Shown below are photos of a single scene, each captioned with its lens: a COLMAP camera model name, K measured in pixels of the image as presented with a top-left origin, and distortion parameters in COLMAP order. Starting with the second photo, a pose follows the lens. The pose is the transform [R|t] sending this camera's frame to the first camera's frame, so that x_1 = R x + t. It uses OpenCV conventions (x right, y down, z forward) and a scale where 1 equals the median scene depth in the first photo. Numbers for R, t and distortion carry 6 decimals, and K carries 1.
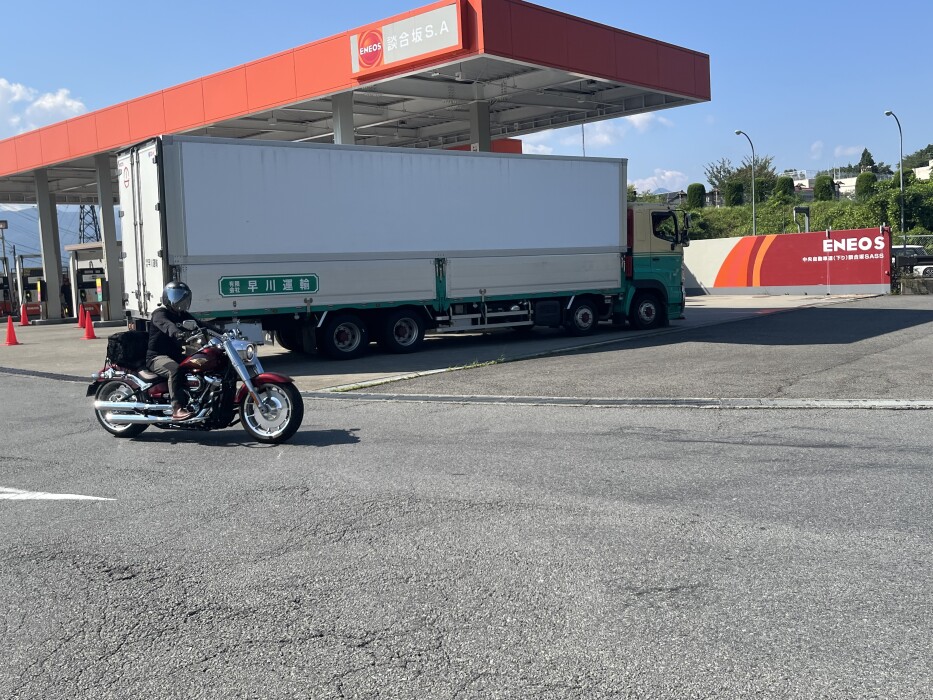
lens RADIAL K [[953.0, 0, 466.5], [0, 953.0, 350.0], [0, 0, 1]] dist [0.075834, -0.142220]
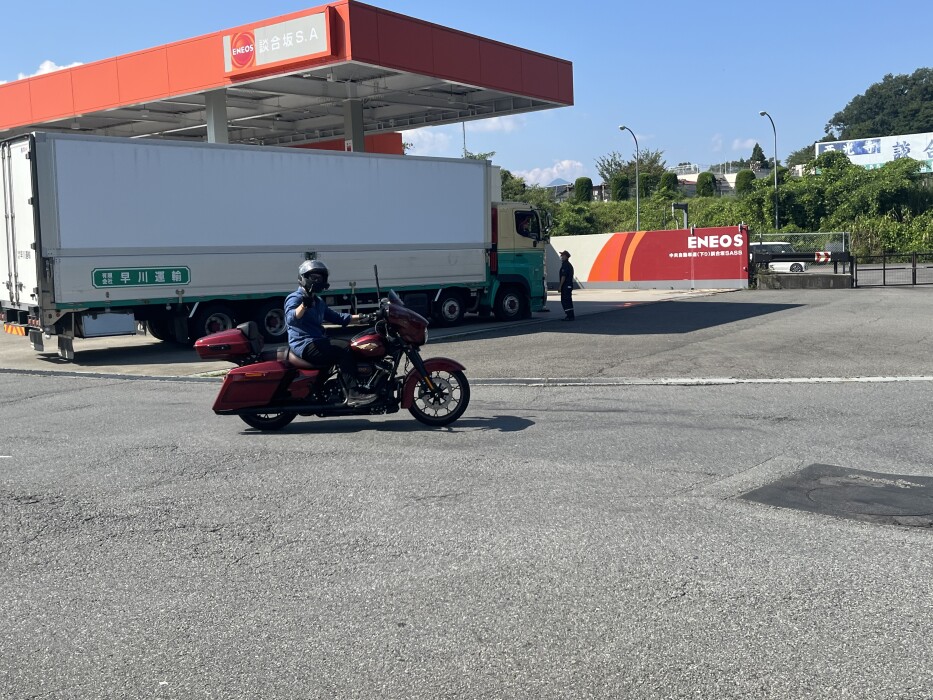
lens RADIAL K [[1044.7, 0, 487.6], [0, 1044.7, 335.9], [0, 0, 1]] dist [0.053127, -0.051806]
pose [[0.993080, -0.000441, 0.117442, 0.027713], [0.001816, 0.999931, -0.011607, 0.008638], [-0.117429, 0.011740, 0.993012, -0.148679]]
